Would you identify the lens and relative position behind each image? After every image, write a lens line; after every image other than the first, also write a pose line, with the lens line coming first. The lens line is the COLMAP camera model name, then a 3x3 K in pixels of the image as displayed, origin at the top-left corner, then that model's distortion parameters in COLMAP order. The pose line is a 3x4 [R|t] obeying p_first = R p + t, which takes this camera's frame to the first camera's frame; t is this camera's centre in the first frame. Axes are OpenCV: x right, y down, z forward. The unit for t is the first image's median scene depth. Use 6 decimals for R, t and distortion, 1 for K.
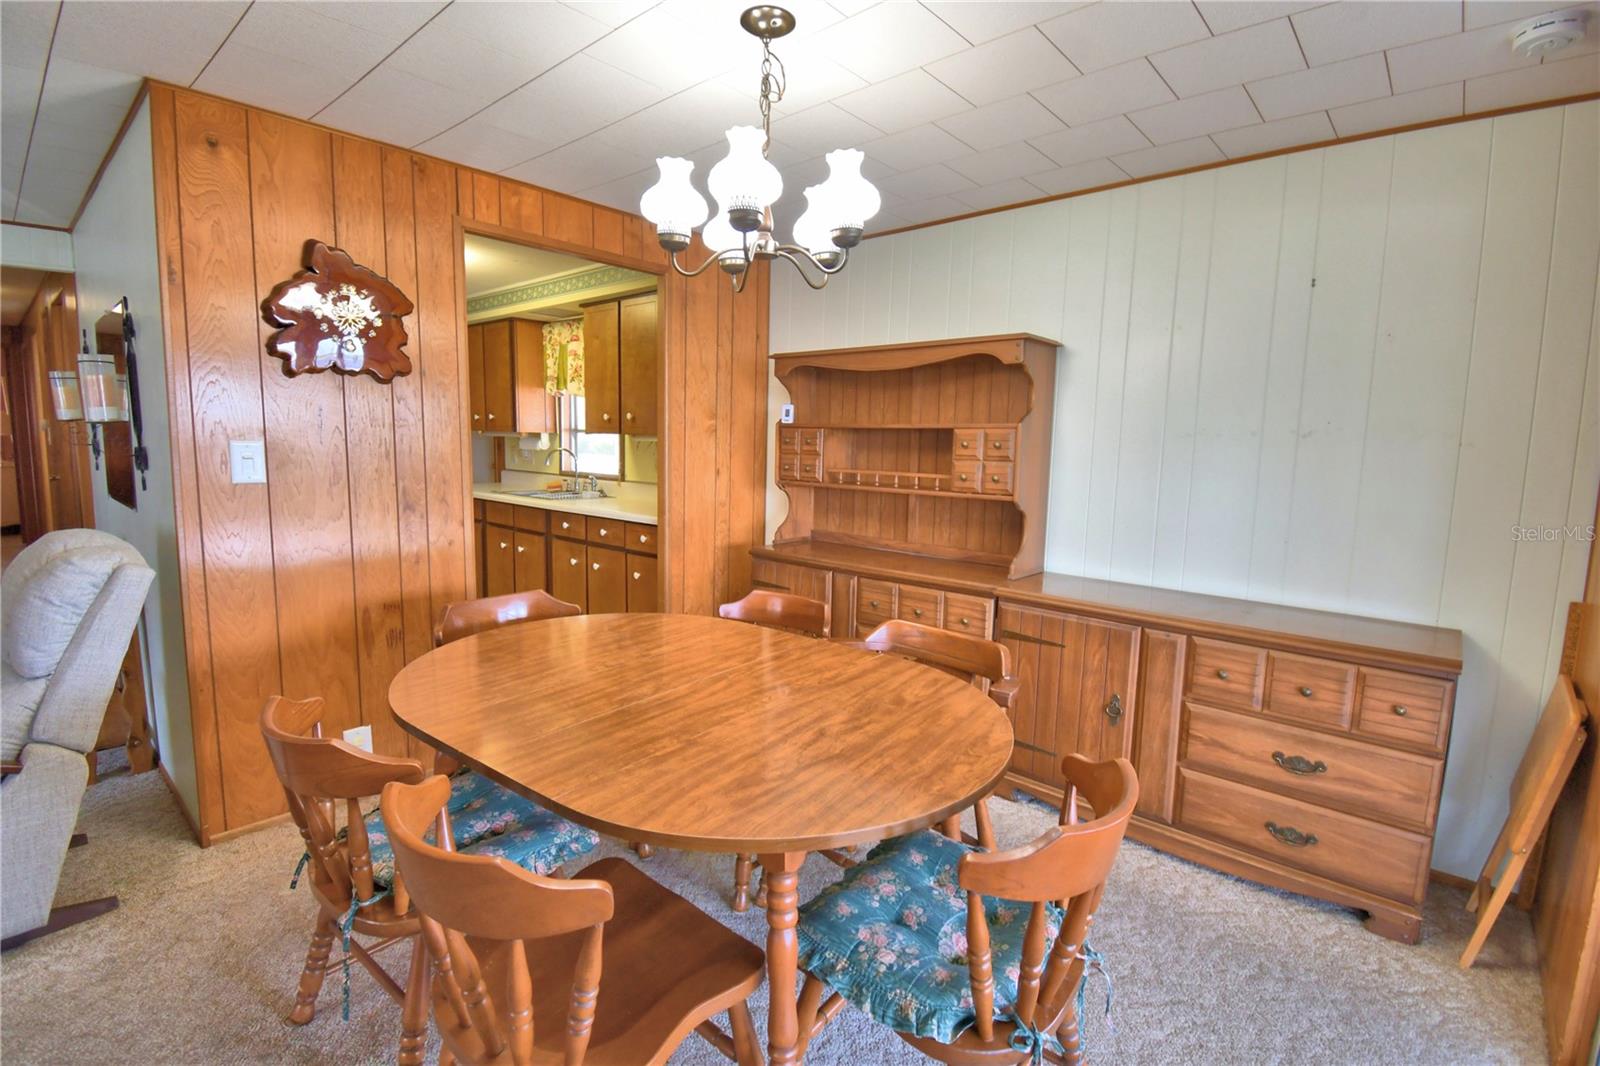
lens RADIAL K [[738.4, 0, 800.0], [0, 738.4, 533.0], [0, 0, 1]] dist [-0.000385, -0.014742]
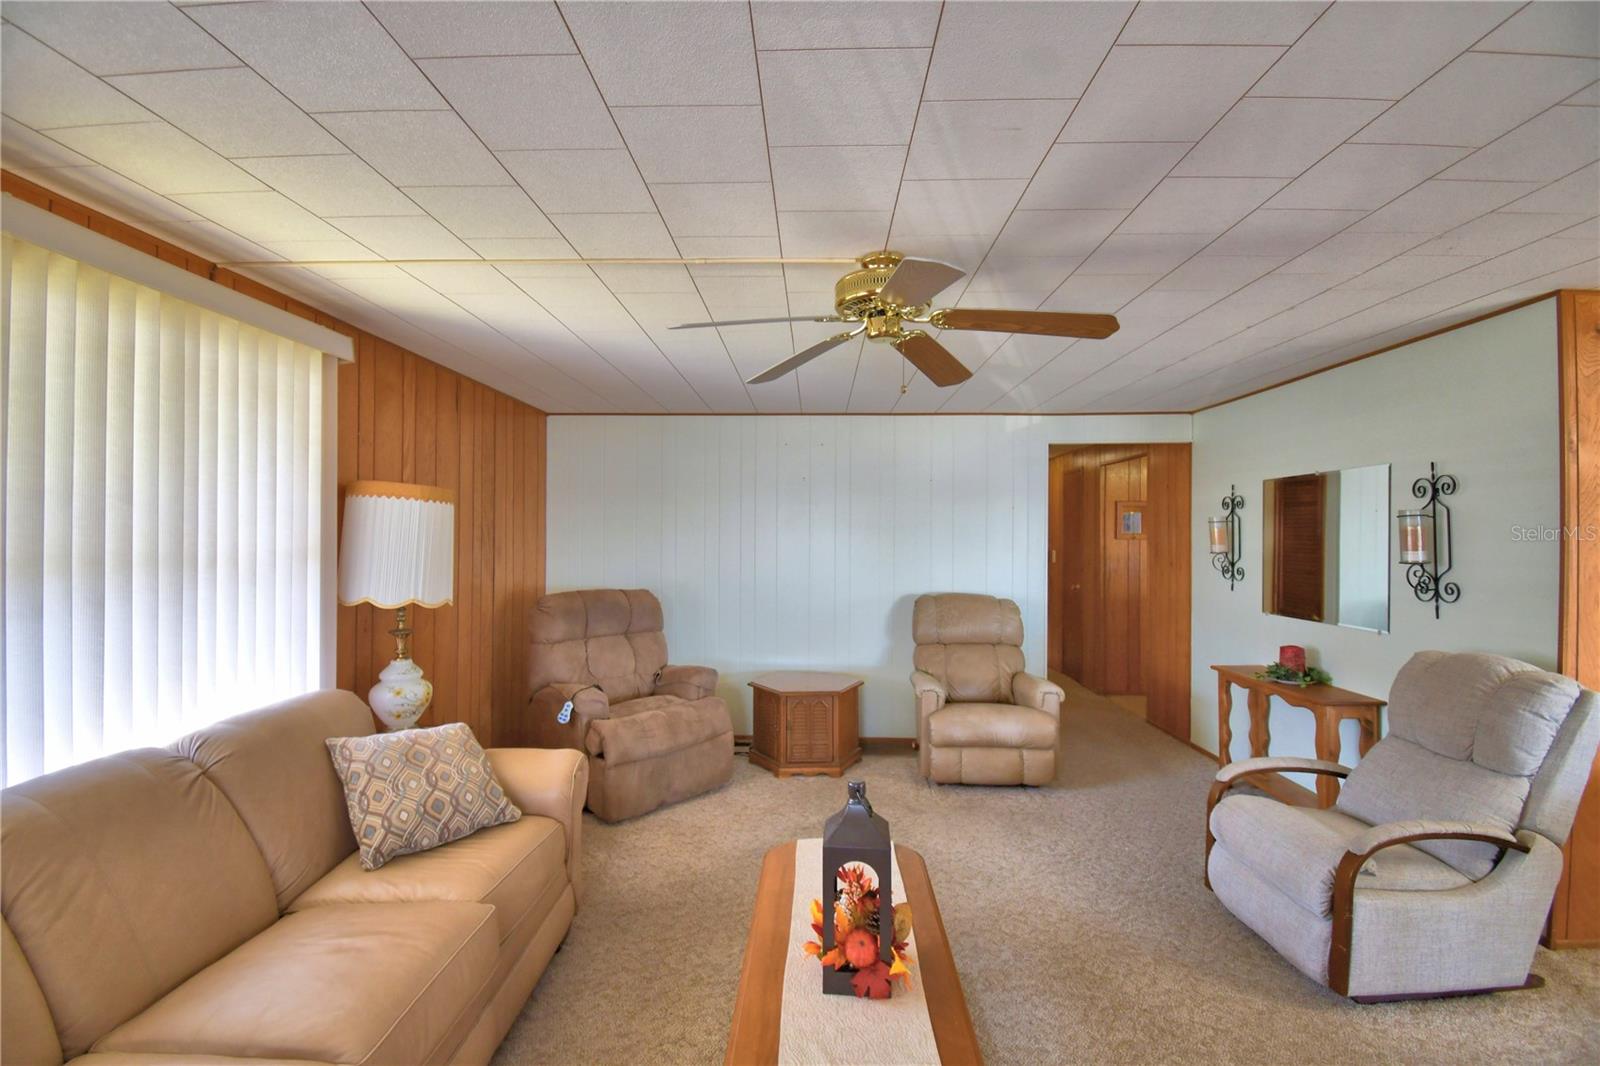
lens RADIAL K [[700.8, 0, 800.0], [0, 700.8, 533.0], [0, 0, 1]] dist [-0.001309, -0.012633]
pose [[0.635206, -0.021031, -0.772056, -0.871177], [-0.085935, 0.991498, -0.097711, 0.007641], [0.767547, 0.128413, 0.627998, -0.706367]]
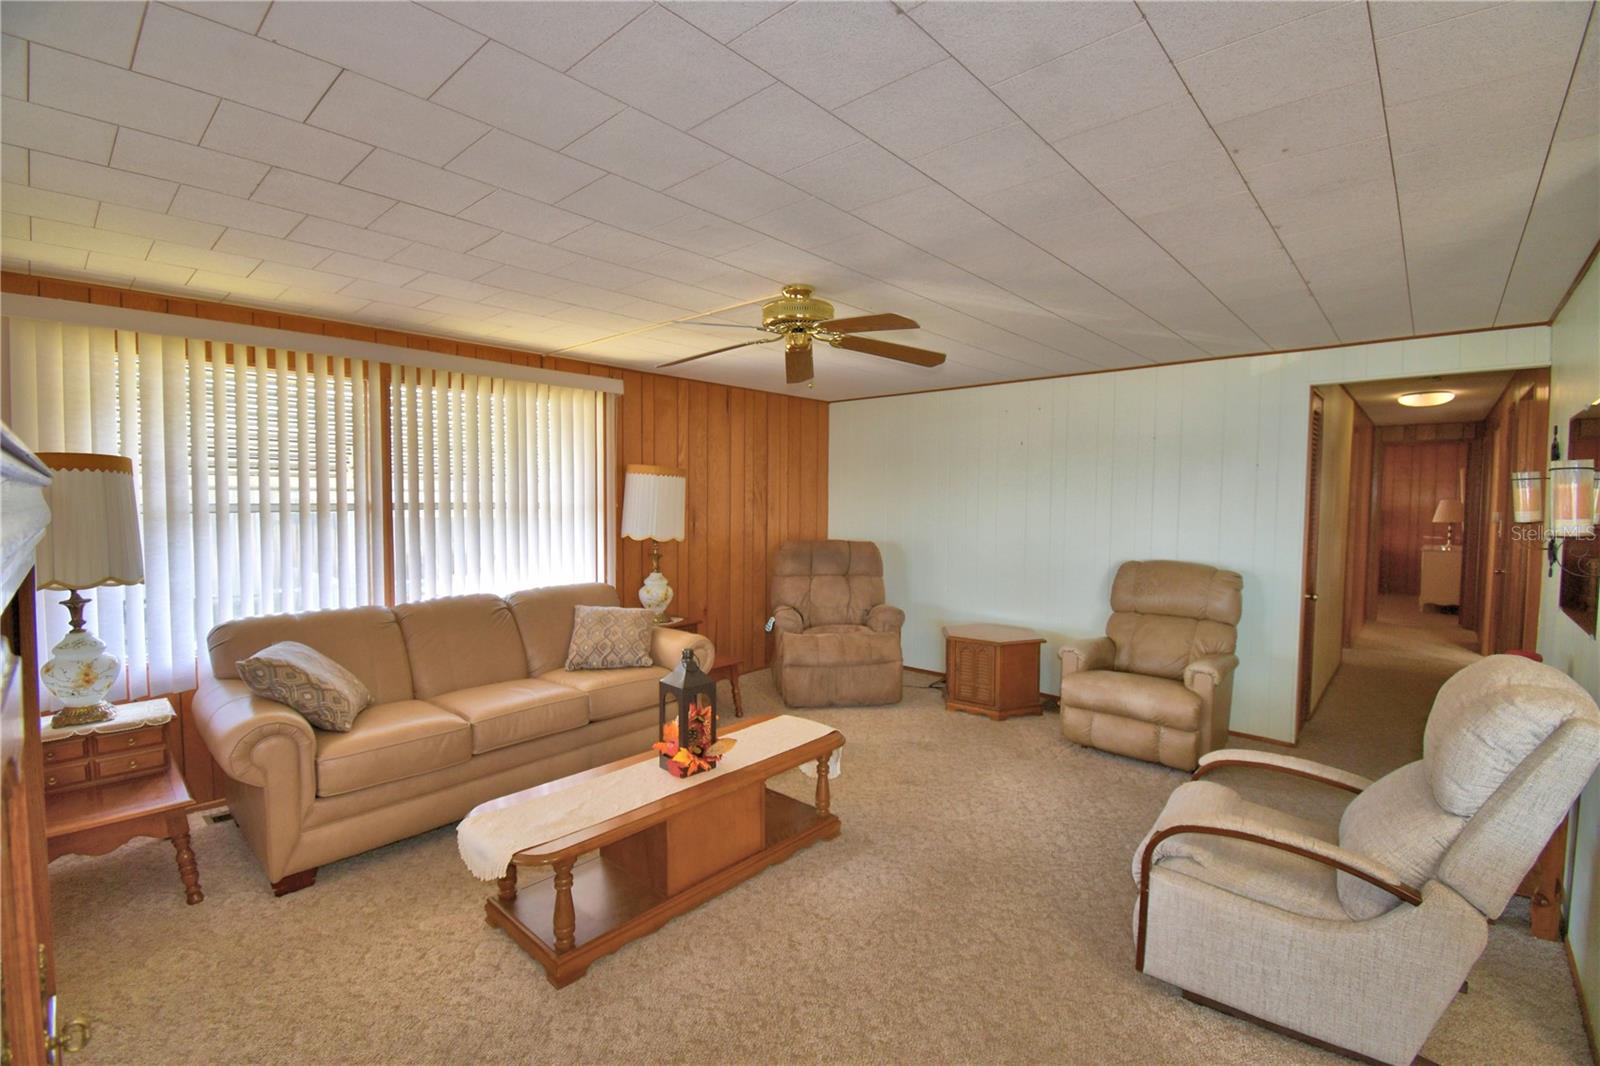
lens RADIAL K [[700.8, 0, 800.0], [0, 700.8, 533.0], [0, 0, 1]] dist [-0.001309, -0.012633]
pose [[-0.015605, 0.028144, -0.999482, -0.148512], [-0.131133, 0.990912, 0.029950, -0.073006], [0.991242, 0.131533, -0.011773, 0.114441]]
